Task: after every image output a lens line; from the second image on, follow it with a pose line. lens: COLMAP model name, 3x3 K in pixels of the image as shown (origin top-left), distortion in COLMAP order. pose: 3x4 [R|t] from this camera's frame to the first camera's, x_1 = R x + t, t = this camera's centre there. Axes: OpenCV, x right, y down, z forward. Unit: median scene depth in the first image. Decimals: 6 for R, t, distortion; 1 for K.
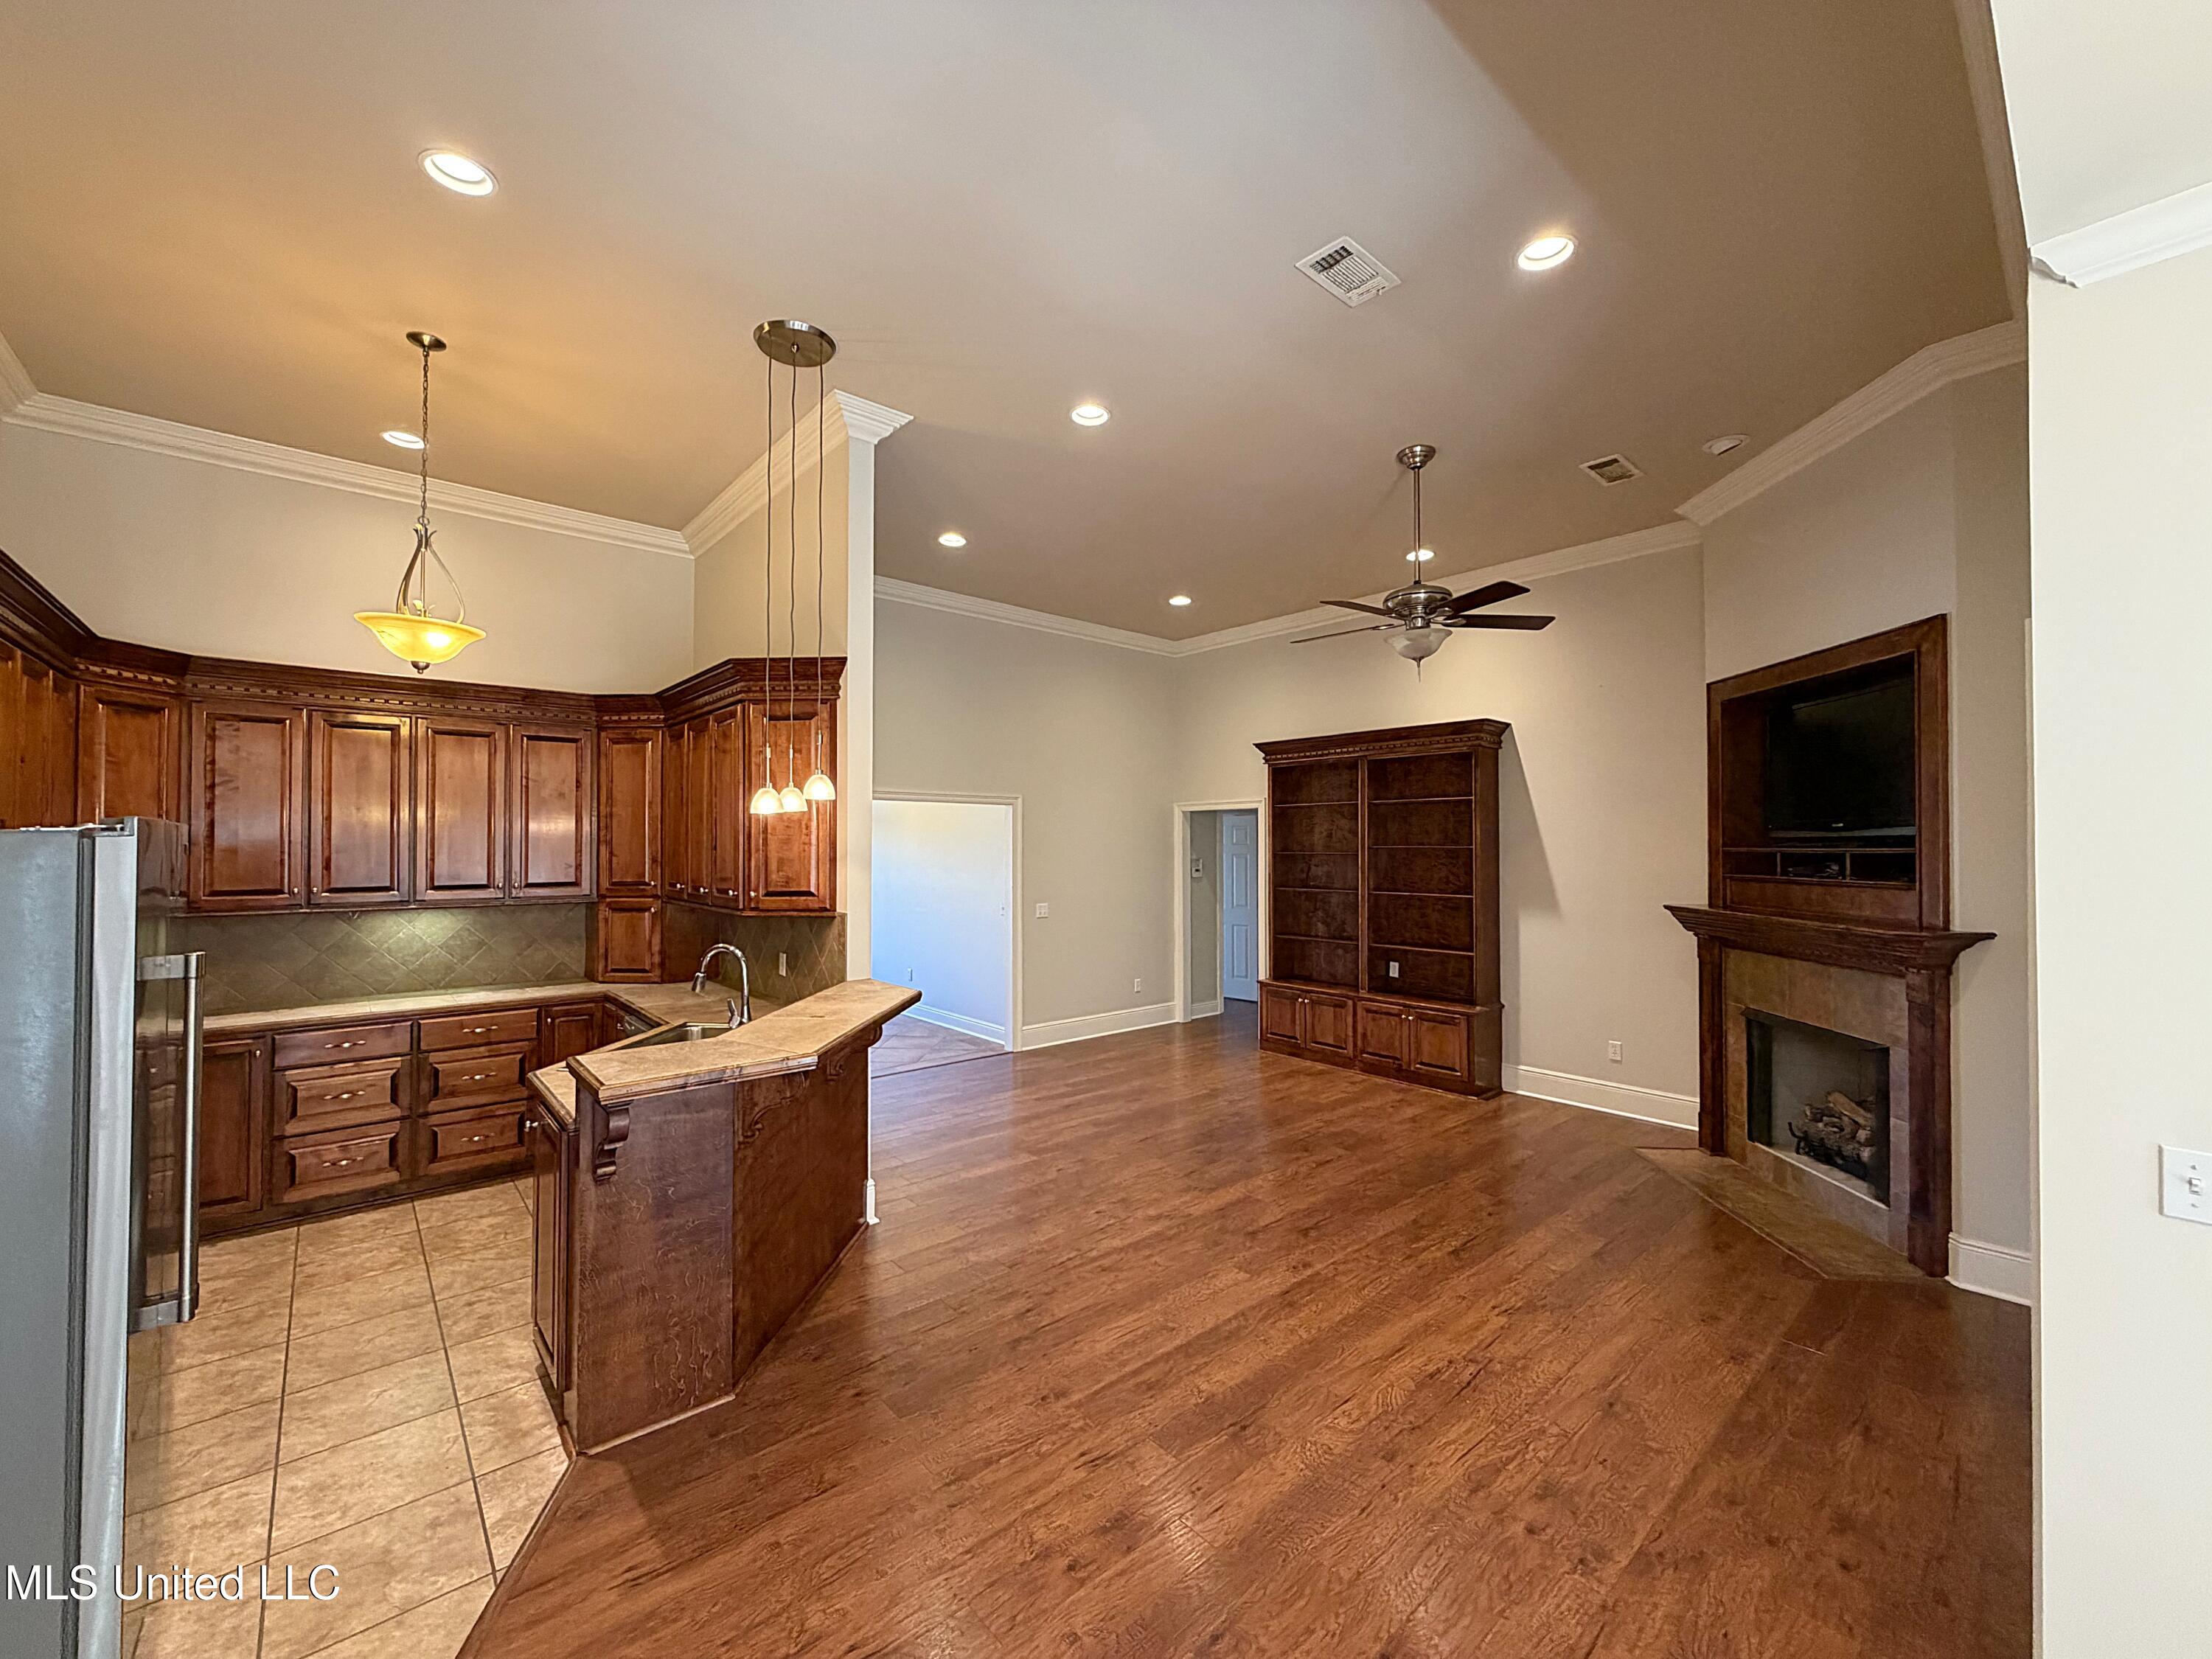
lens RADIAL K [[883.7, 0, 1097.7], [0, 883.7, 831.7], [0, 0, 1]] dist [0.001530, -0.000233]
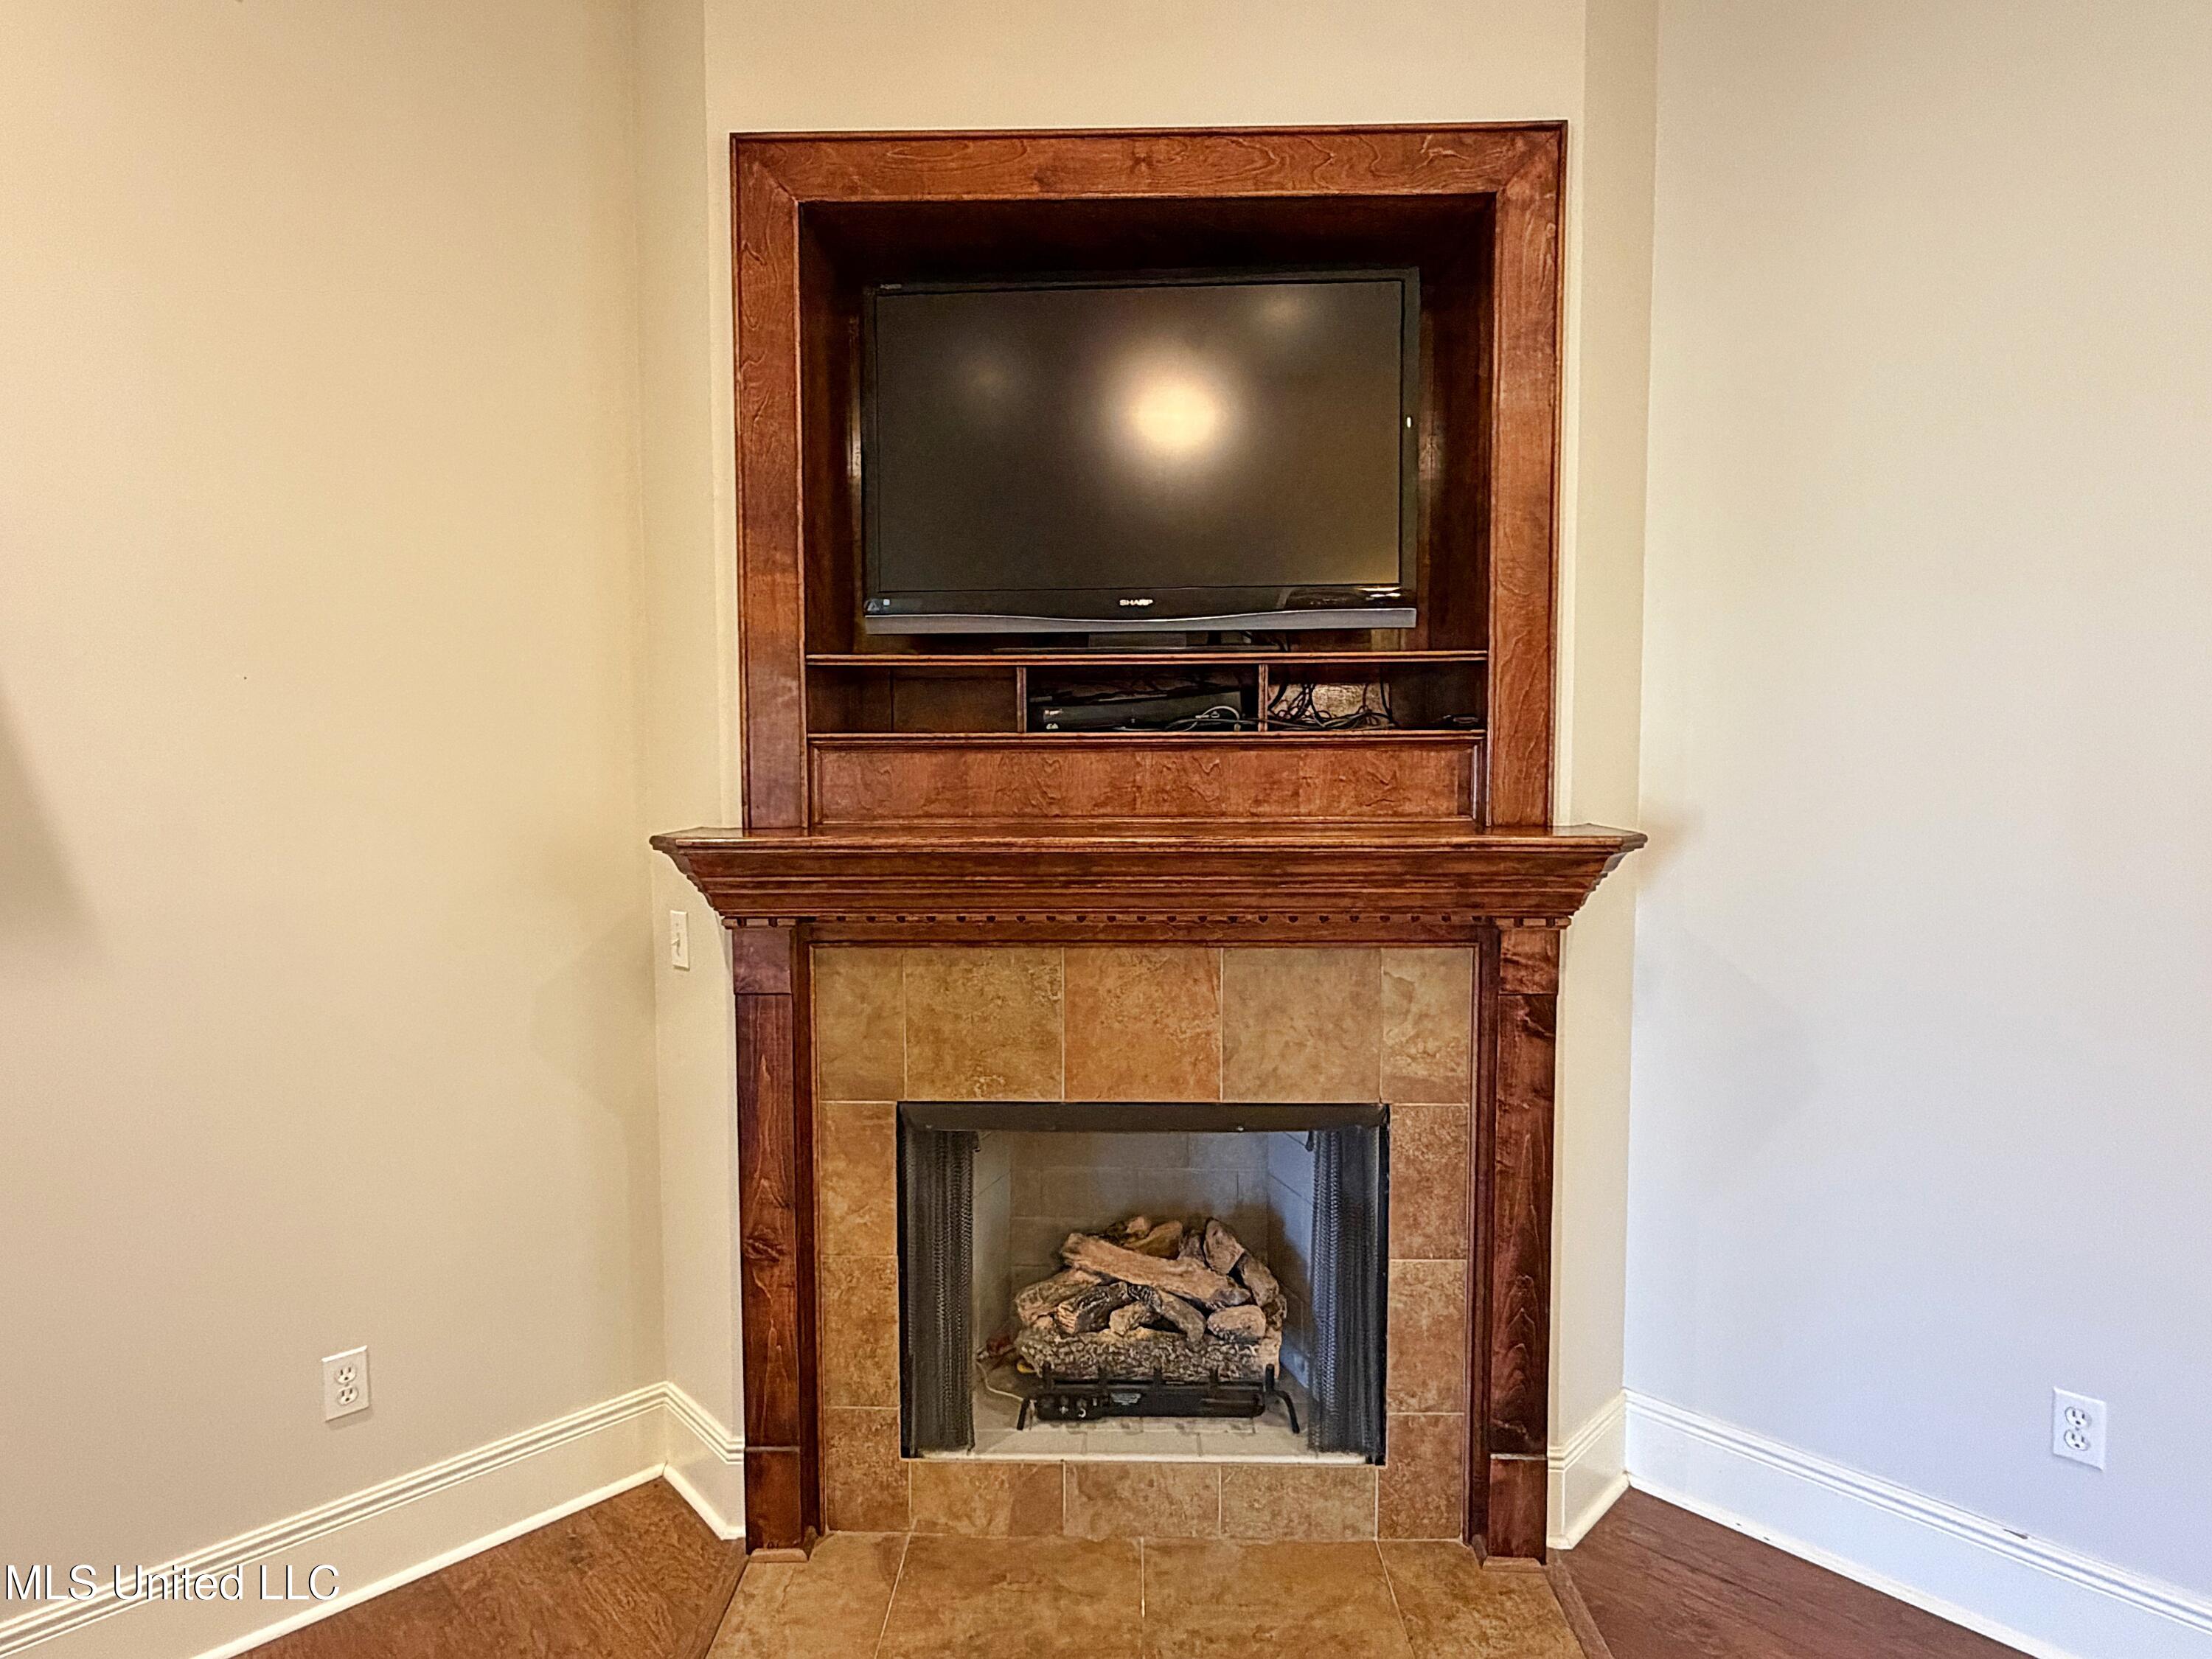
lens RADIAL K [[1218.7, 0, 1102.5], [0, 1218.7, 840.6], [0, 0, 1]] dist [0.005765, -0.000704]
pose [[-0.051514, -0.068768, 0.996302, 0.245147], [-0.016212, 0.997552, 0.068016, 0.058127], [-0.998541, -0.012648, -0.052502, 0.947014]]
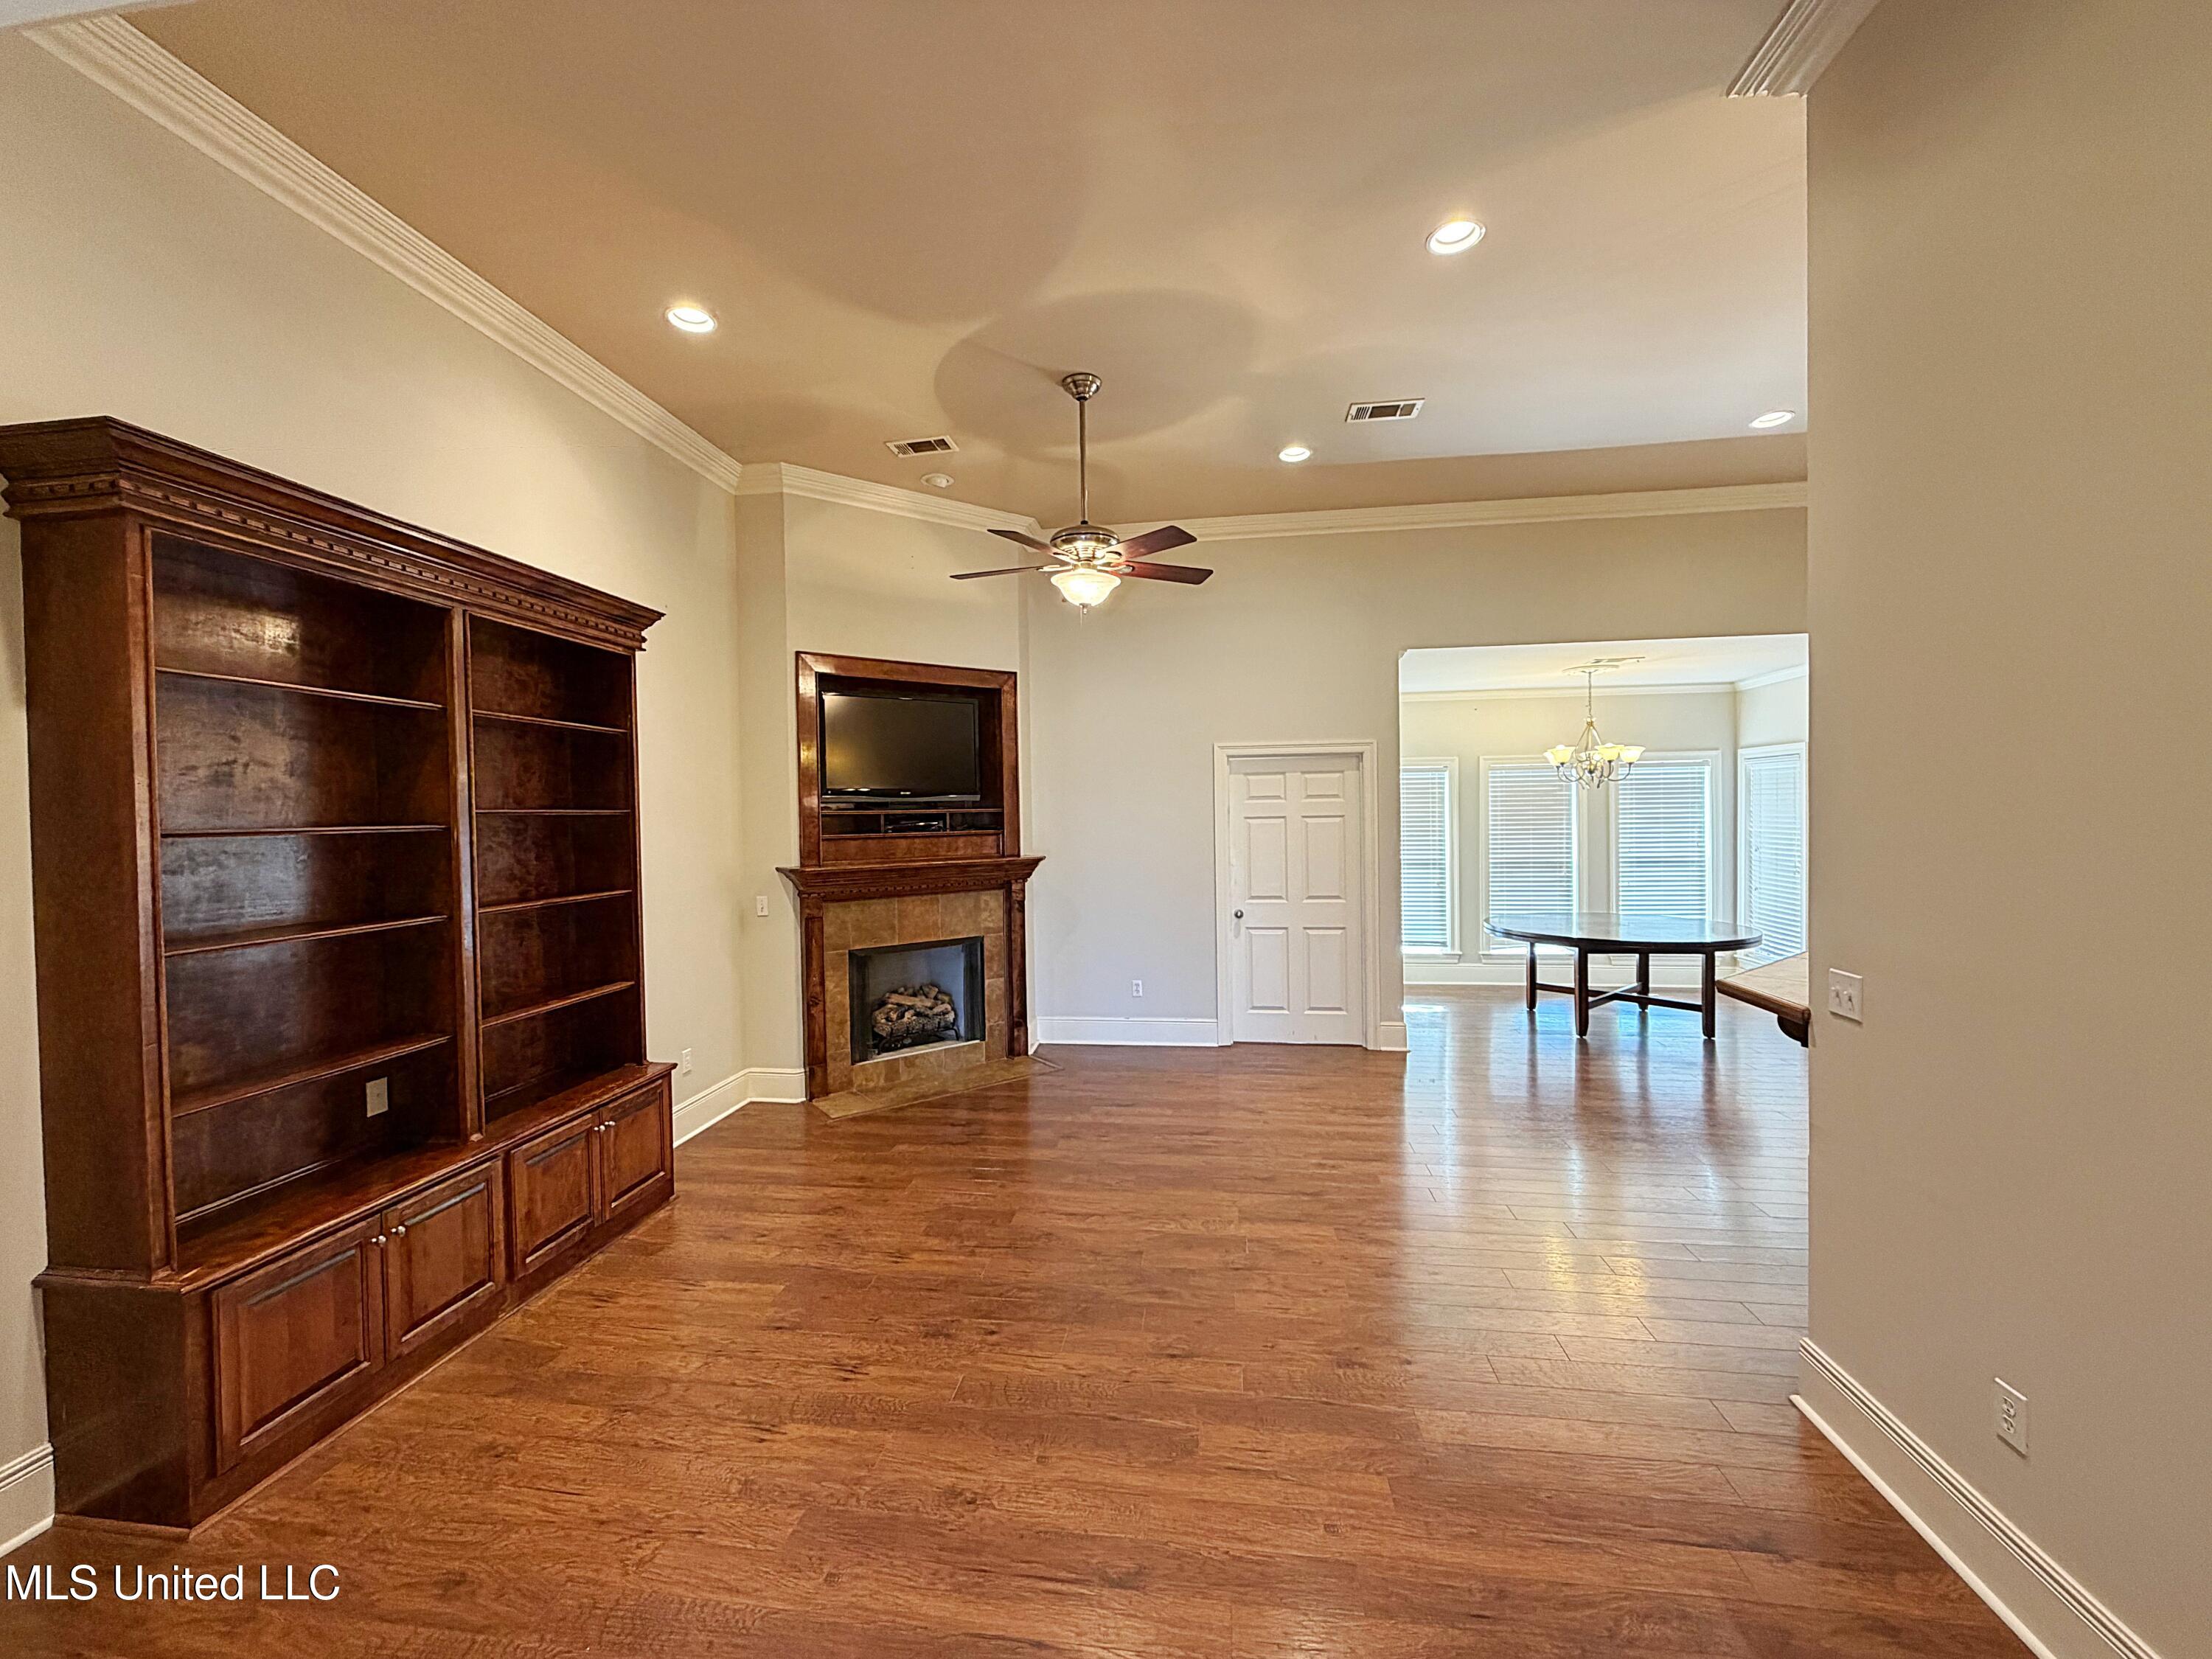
lens RADIAL K [[883.7, 0, 1093.6], [0, 883.7, 834.2], [0, 0, 1]] dist [0.001530, -0.000233]
pose [[-0.646626, -0.008915, 0.762755, -0.336877], [0.002850, 0.999896, 0.014103, 0.033836], [-0.762802, 0.011294, -0.646534, 1.495540]]
